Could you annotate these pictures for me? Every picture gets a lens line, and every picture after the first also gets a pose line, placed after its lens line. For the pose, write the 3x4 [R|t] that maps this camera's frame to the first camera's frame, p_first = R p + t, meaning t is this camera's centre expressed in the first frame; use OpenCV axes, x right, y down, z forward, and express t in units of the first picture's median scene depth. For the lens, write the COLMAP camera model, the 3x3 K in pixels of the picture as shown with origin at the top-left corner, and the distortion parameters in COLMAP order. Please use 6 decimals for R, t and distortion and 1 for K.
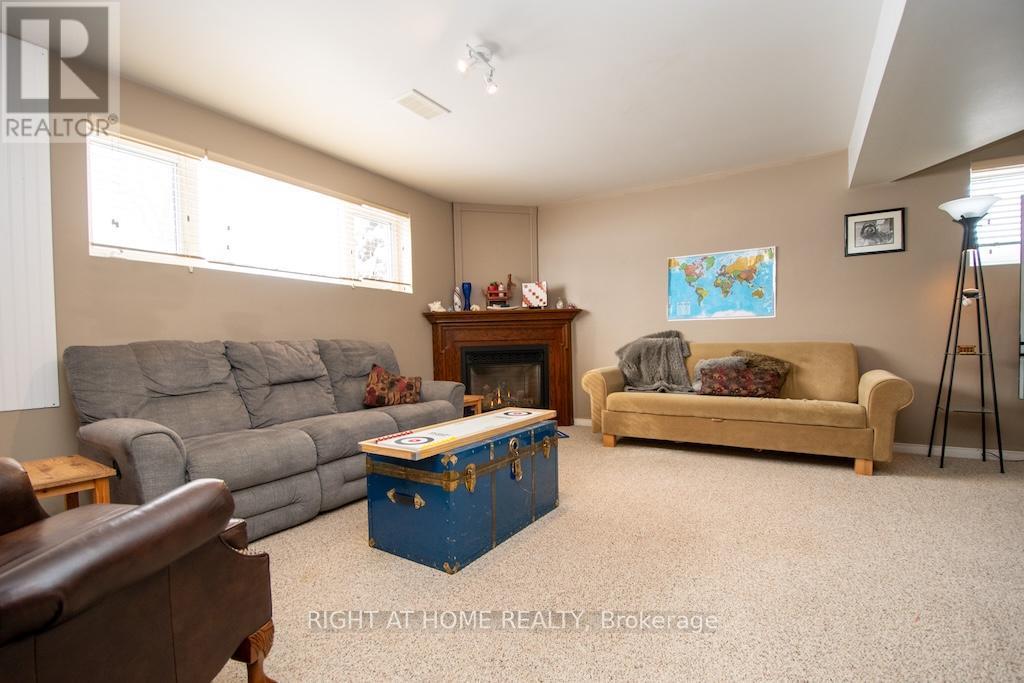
lens RADIAL K [[451.8, 0, 507.7], [0, 451.8, 353.8], [0, 0, 1]] dist [0.001214, -0.015570]
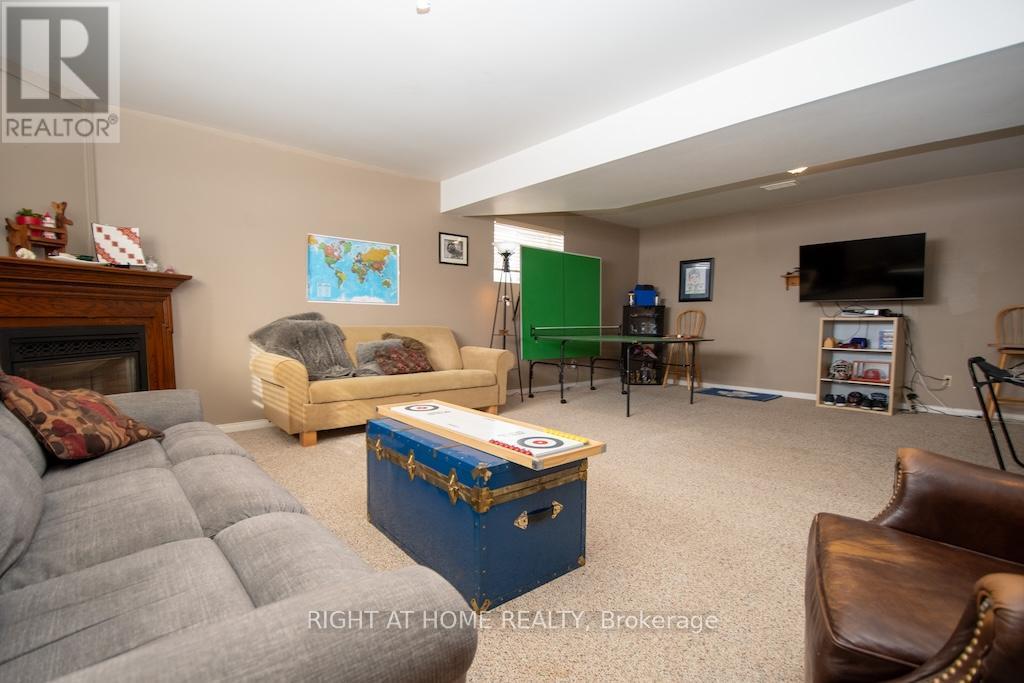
lens RADIAL K [[451.8, 0, 507.7], [0, 451.8, 353.8], [0, 0, 1]] dist [0.001214, -0.015570]
pose [[0.308184, -0.045791, 0.950224, -0.418150], [0.011446, 0.998947, 0.044427, -0.002920], [-0.951258, -0.002816, 0.308384, 0.334696]]
